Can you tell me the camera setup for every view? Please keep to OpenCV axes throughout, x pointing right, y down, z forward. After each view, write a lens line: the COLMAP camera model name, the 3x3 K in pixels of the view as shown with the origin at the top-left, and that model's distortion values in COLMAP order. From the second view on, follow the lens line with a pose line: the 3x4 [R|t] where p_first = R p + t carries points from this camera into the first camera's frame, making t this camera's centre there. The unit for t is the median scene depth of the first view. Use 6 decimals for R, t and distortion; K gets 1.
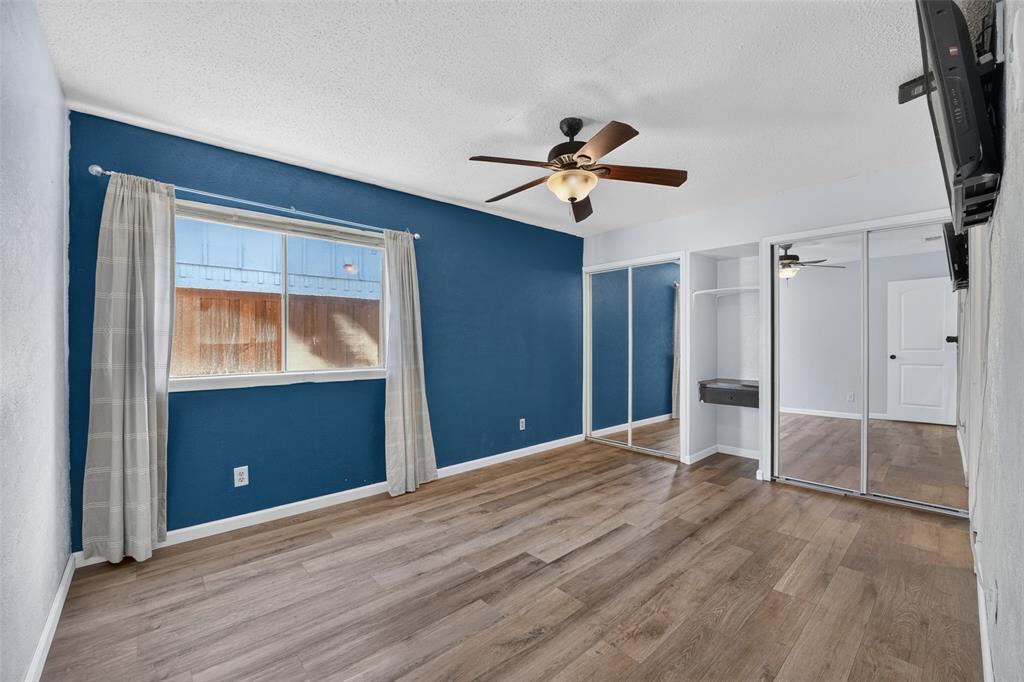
lens RADIAL K [[414.9, 0, 510.0], [0, 414.9, 348.0], [0, 0, 1]] dist [-0.030999, -0.000080]
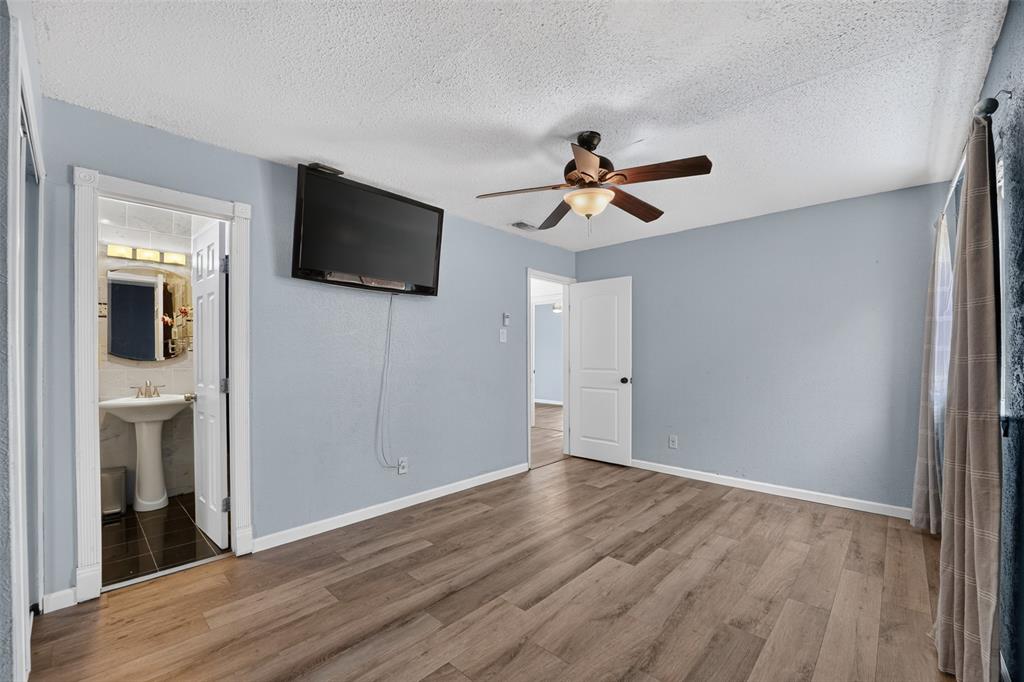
lens RADIAL K [[414.9, 0, 510.0], [0, 414.9, 348.0], [0, 0, 1]] dist [-0.030999, -0.000080]
pose [[-0.996988, 0.004985, -0.077396, 0.410551], [0.005273, 0.999980, -0.003519, -0.037425], [0.077377, -0.003916, -0.996994, 1.949506]]
